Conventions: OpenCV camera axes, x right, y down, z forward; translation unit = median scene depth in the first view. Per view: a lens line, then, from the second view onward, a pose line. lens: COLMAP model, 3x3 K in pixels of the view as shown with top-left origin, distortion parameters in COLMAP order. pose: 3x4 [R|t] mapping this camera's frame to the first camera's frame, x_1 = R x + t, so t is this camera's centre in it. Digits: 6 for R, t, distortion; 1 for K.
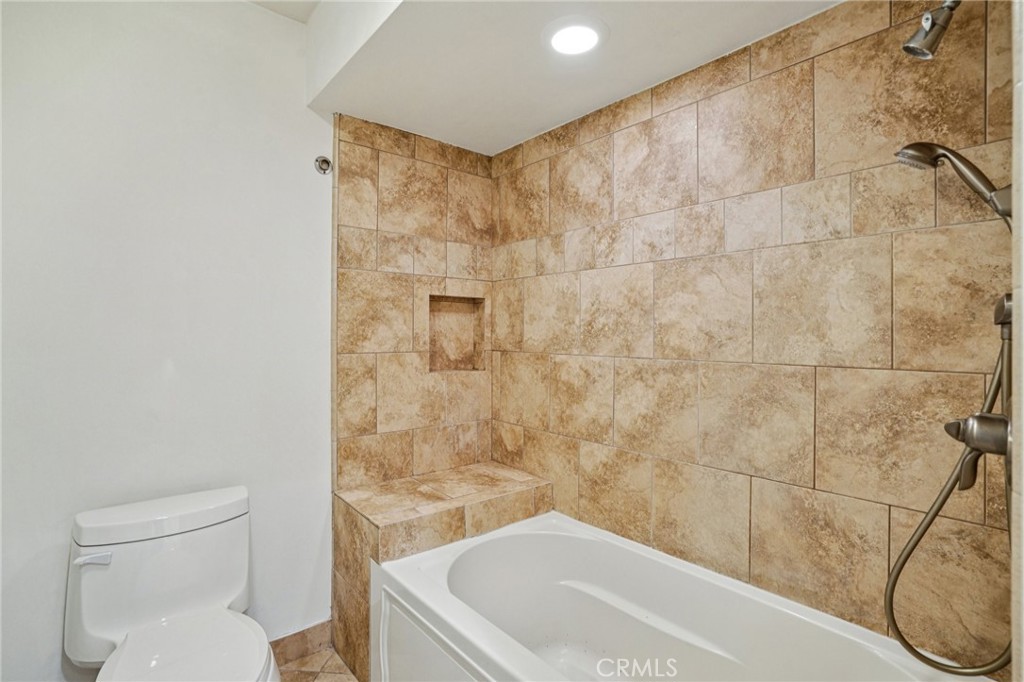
lens RADIAL K [[477.7, 0, 509.7], [0, 477.7, 337.4], [0, 0, 1]] dist [-0.062182, 0.022741]
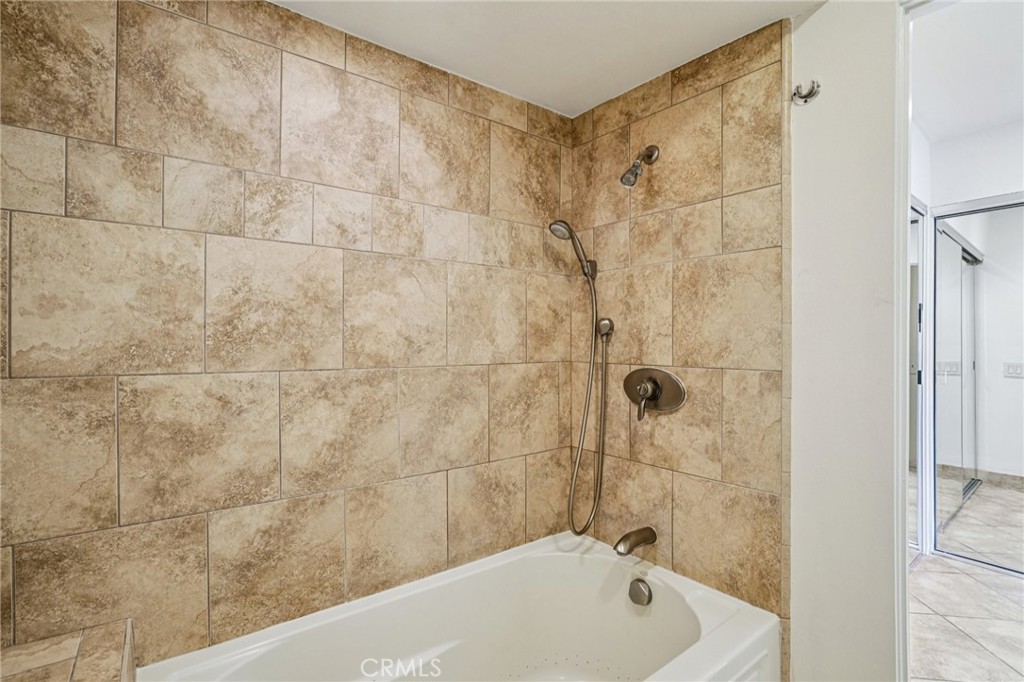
lens RADIAL K [[477.7, 0, 509.7], [0, 477.7, 337.4], [0, 0, 1]] dist [-0.062182, 0.022741]
pose [[0.052017, -0.001386, 0.998645, -0.526038], [-0.001905, 0.999997, 0.001487, -0.011682], [-0.998644, -0.001980, 0.052014, 0.733150]]
